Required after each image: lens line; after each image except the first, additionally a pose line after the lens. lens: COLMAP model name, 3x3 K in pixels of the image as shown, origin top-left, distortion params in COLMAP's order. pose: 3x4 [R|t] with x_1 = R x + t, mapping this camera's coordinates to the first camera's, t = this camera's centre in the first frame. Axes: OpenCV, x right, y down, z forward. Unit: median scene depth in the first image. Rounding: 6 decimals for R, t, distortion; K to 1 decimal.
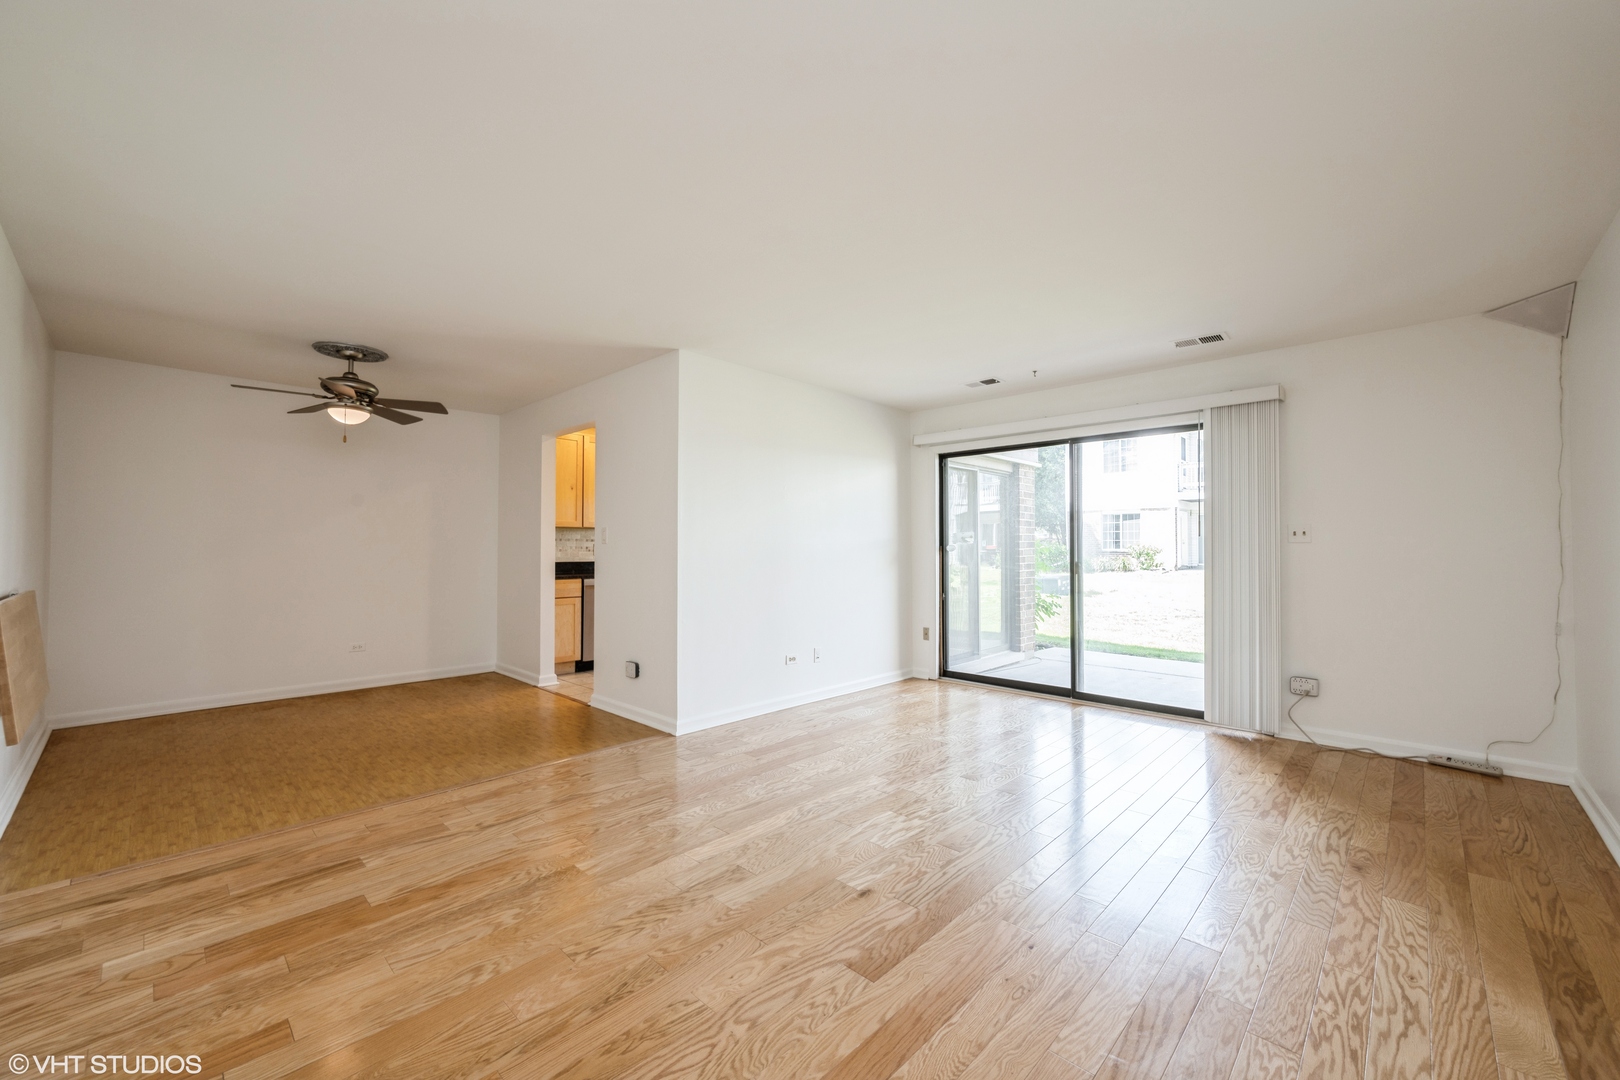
lens RADIAL K [[639.6, 0, 812.5], [0, 639.6, 543.2], [0, 0, 1]] dist [-0.003294, -0.000103]
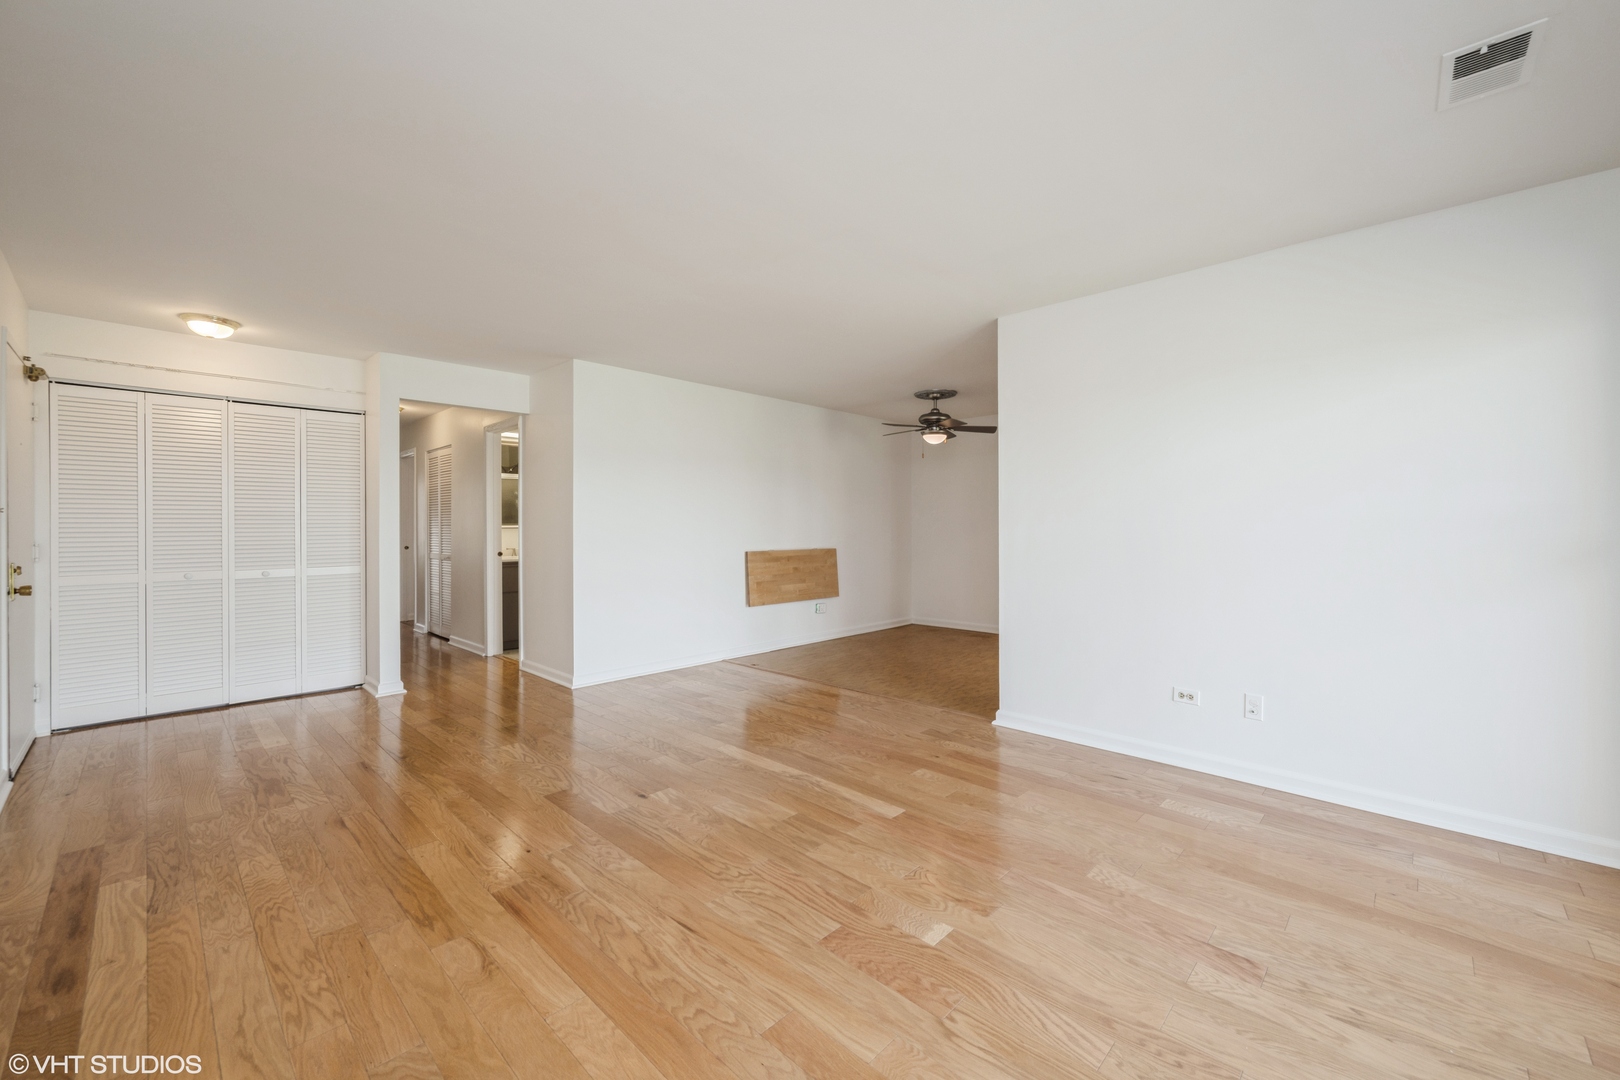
lens RADIAL K [[639.6, 0, 818.7], [0, 639.6, 530.6], [0, 0, 1]] dist [-0.003294, -0.000103]
pose [[-0.000204, 0.002513, -0.999997, 1.039028], [0.008483, 0.999961, 0.002511, 0.008971], [0.999964, -0.008482, -0.000225, 1.032220]]
